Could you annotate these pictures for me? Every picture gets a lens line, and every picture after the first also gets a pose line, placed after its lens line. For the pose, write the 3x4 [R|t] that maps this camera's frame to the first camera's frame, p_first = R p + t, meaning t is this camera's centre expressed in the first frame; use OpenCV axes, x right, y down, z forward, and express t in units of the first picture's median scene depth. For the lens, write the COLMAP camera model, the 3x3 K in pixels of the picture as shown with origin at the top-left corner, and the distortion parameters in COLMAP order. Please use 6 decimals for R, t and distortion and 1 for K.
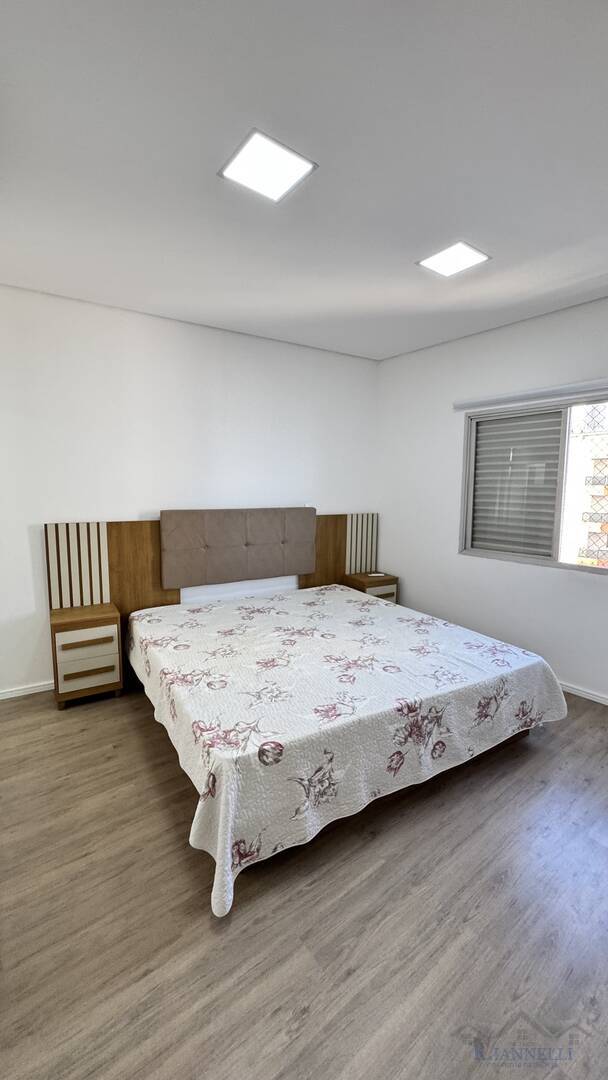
lens RADIAL K [[435.9, 0, 308.5], [0, 435.9, 534.0], [0, 0, 1]] dist [-0.004121, 0.000579]
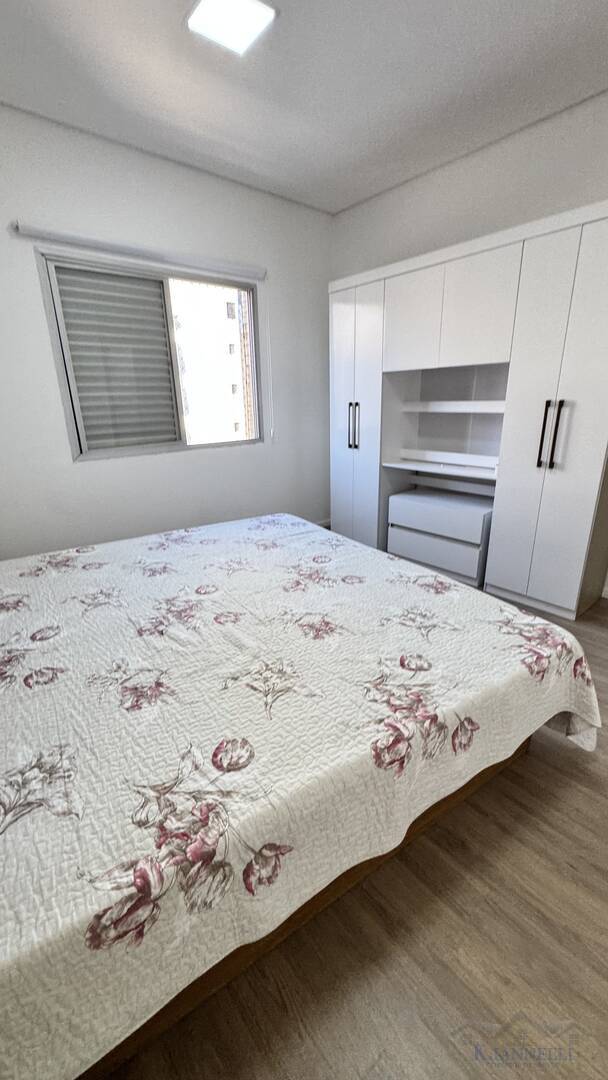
lens RADIAL K [[435.9, 0, 298.6], [0, 435.9, 537.5], [0, 0, 1]] dist [-0.004121, 0.000579]
pose [[-0.023738, -0.315679, 0.948569, -0.517321], [0.133316, 0.939362, 0.315952, -0.021053], [-0.990789, 0.133959, 0.019786, 0.805475]]
